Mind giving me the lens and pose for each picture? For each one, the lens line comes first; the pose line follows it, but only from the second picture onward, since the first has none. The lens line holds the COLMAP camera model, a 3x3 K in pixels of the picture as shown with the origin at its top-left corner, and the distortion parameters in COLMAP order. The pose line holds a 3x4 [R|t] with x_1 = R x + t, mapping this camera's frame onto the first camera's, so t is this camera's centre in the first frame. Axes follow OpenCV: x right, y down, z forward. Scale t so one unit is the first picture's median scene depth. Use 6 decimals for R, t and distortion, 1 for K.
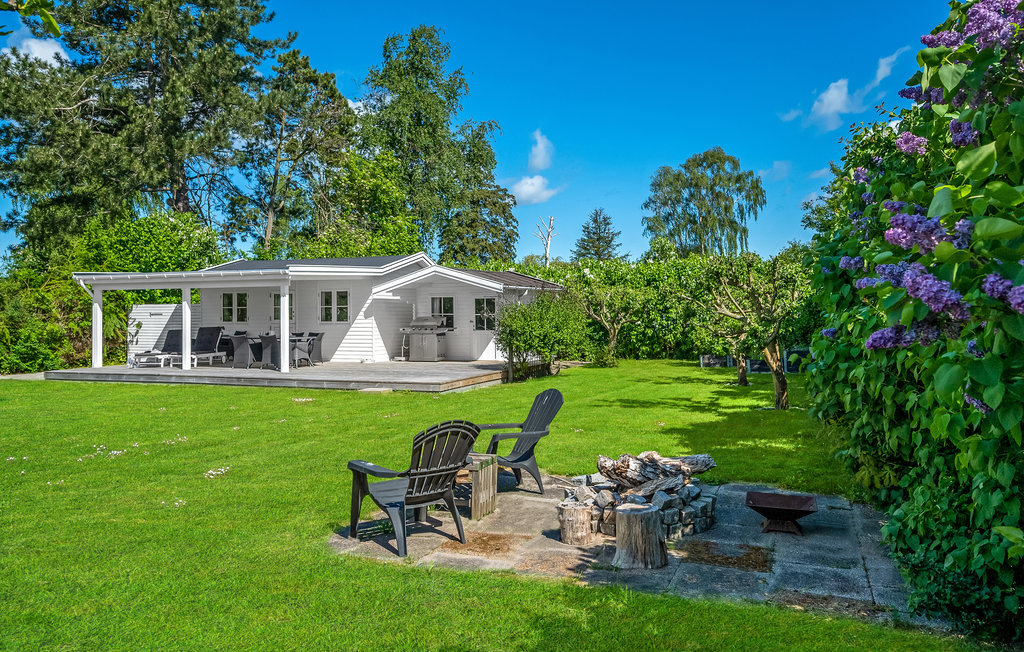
lens RADIAL K [[793.3, 0, 512.0], [0, 793.3, 326.0], [0, 0, 1]] dist [0.011085, 0.000331]
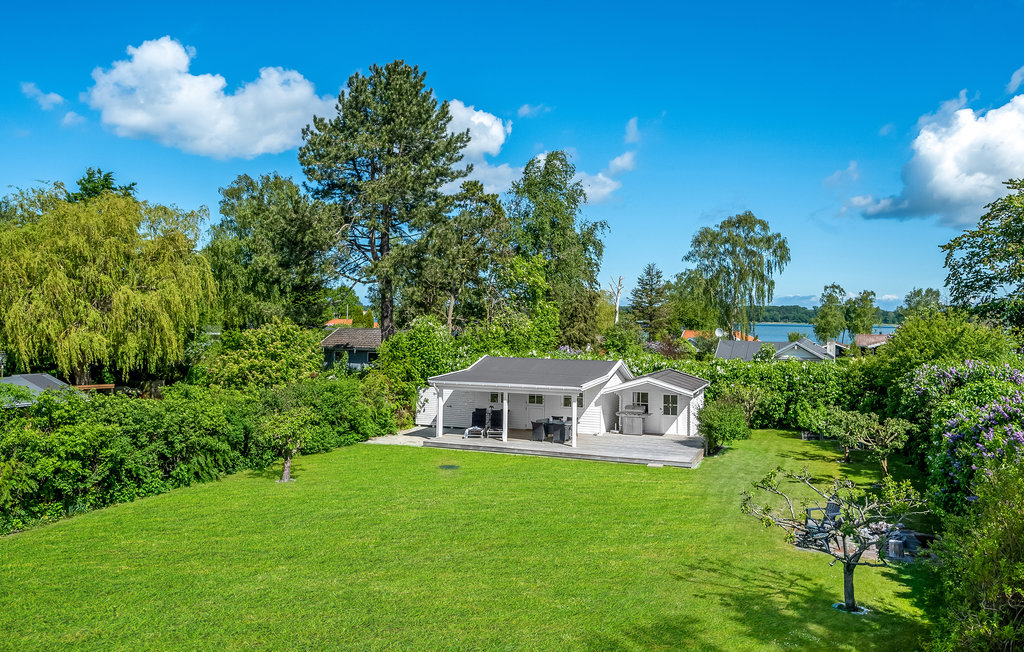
lens RADIAL K [[834.1, 0, 514.1], [0, 834.1, 262.1], [0, 0, 1]] dist [-0.007644, -0.002772]
pose [[0.999167, 0.024161, 0.032876, -0.371838], [-0.021711, 0.997100, -0.072936, -0.155918], [-0.034542, 0.072162, 0.996795, -0.609847]]
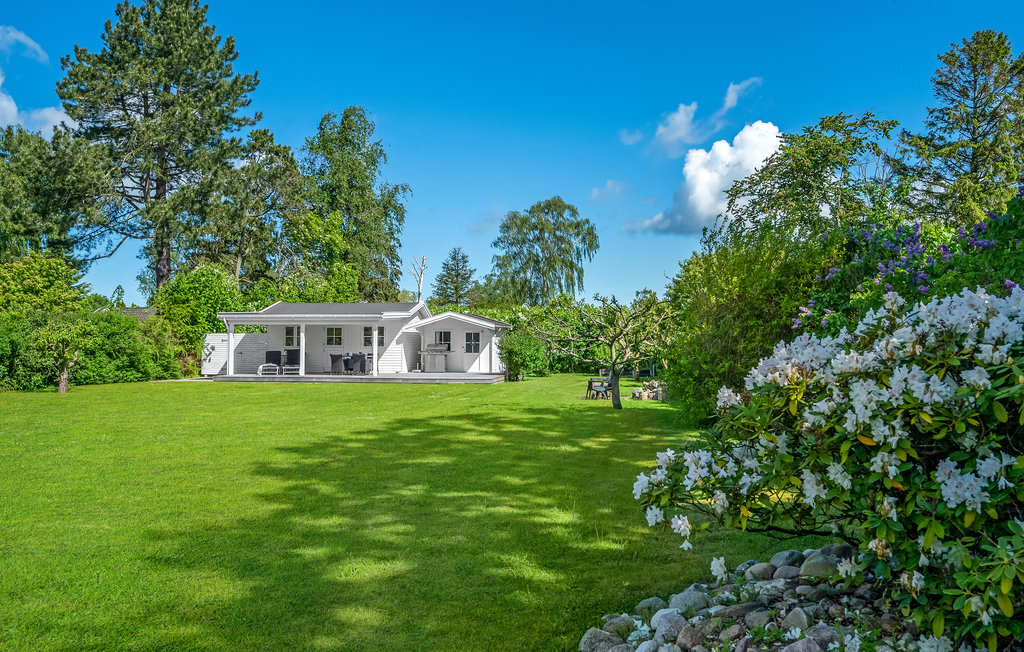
lens RADIAL K [[934.4, 0, 539.4], [0, 934.4, 307.3], [0, 0, 1]] dist [-0.017335, -0.011226]
pose [[0.960723, 0.017712, 0.276944, -0.384682], [-0.002514, 0.998476, -0.055137, 0.015703], [-0.277498, 0.052276, 0.959303, -0.746245]]
